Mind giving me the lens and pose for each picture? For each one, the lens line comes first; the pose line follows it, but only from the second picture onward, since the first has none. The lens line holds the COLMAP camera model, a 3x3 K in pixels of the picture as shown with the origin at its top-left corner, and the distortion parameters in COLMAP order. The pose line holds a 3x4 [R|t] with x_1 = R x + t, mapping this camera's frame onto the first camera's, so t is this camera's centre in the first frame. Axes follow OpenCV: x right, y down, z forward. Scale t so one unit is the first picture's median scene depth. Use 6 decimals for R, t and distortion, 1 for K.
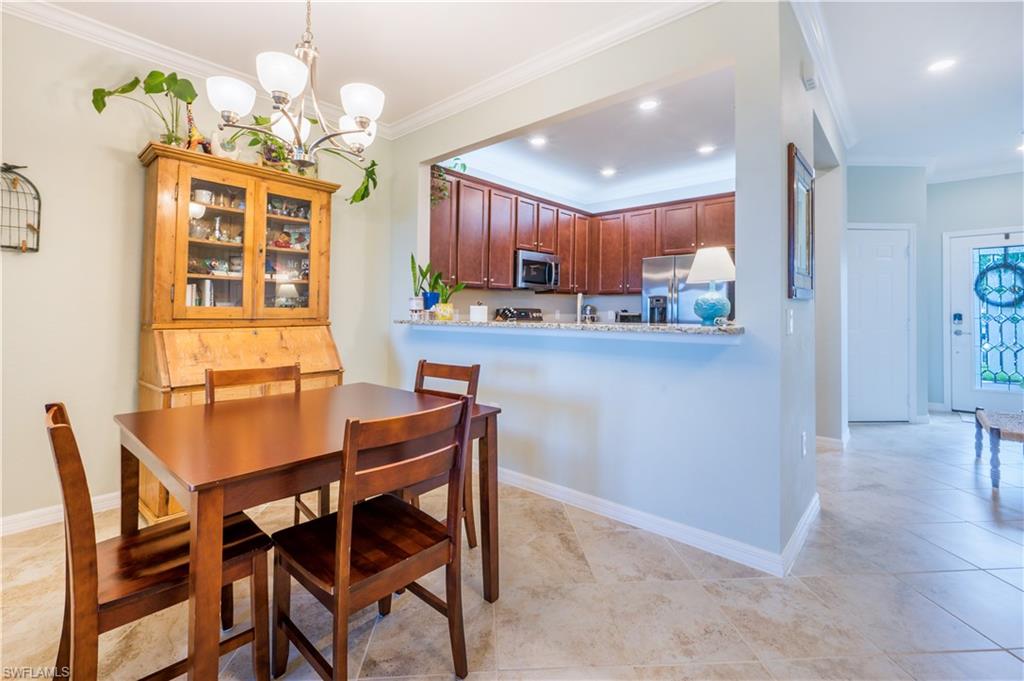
lens RADIAL K [[440.8, 0, 525.3], [0, 440.8, 300.1], [0, 0, 1]] dist [0.000845, -0.000038]
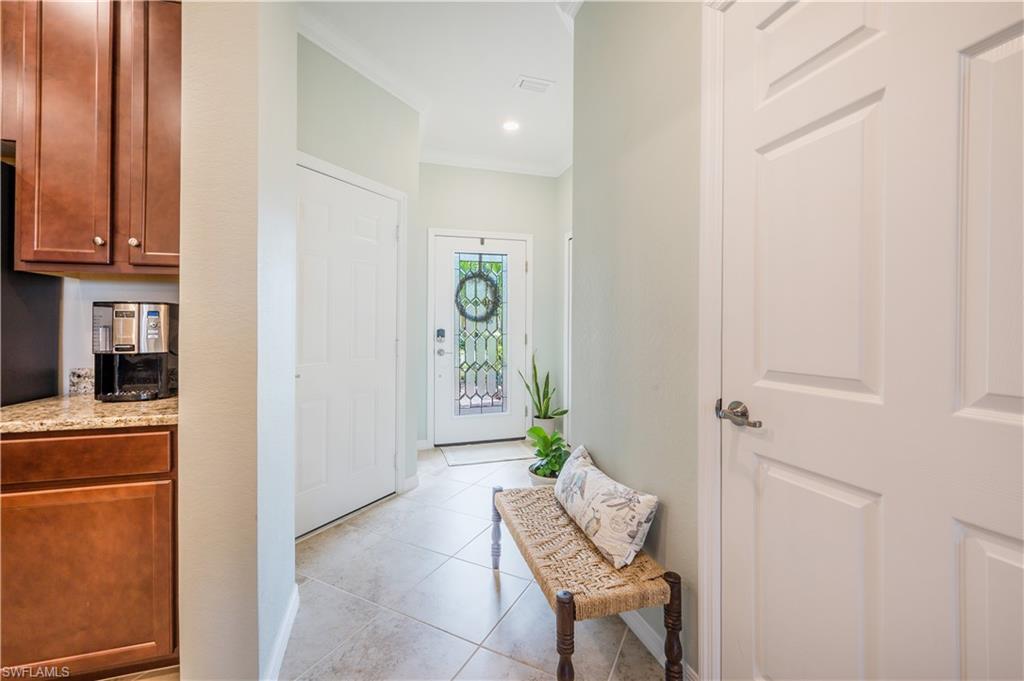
lens RADIAL K [[423.9, 0, 511.8], [0, 423.9, 332.8], [0, 0, 1]] dist [-0.003920, -0.000662]
pose [[0.537725, -0.011626, 0.843040, 0.397625], [-0.011191, 0.999718, 0.020924, 0.019679], [-0.843046, -0.020686, 0.537444, 0.480183]]
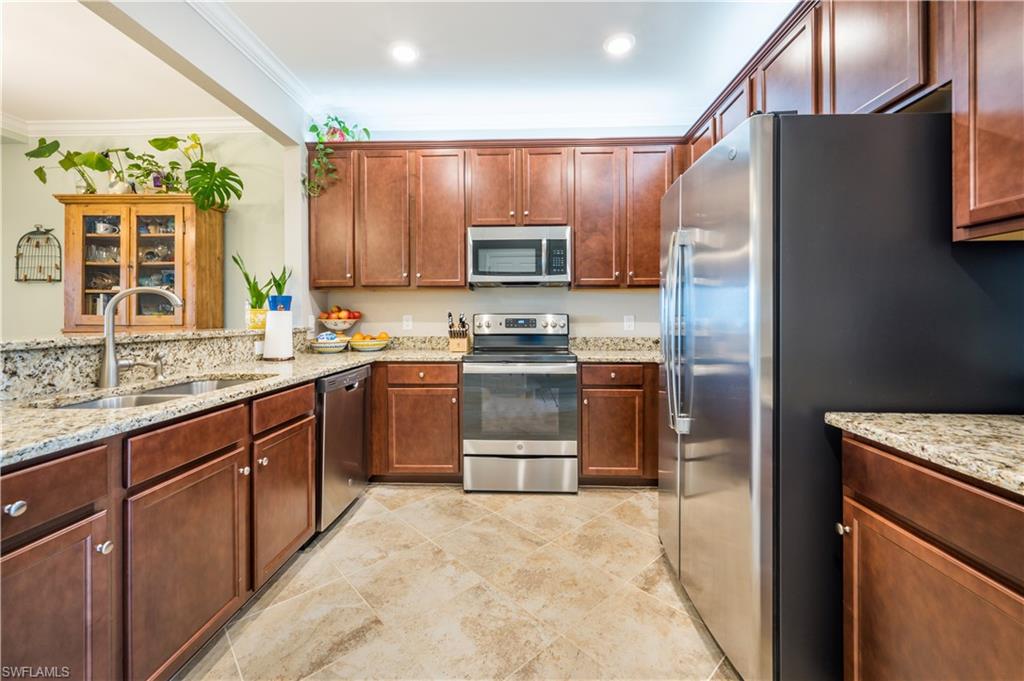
lens RADIAL K [[423.9, 0, 510.4], [0, 423.9, 307.1], [0, 0, 1]] dist [-0.003920, -0.000662]
pose [[0.620667, -0.022783, -0.783744, 0.642525], [0.020344, 0.999709, -0.012950, 0.021215], [0.783811, -0.007907, 0.620950, 0.790799]]
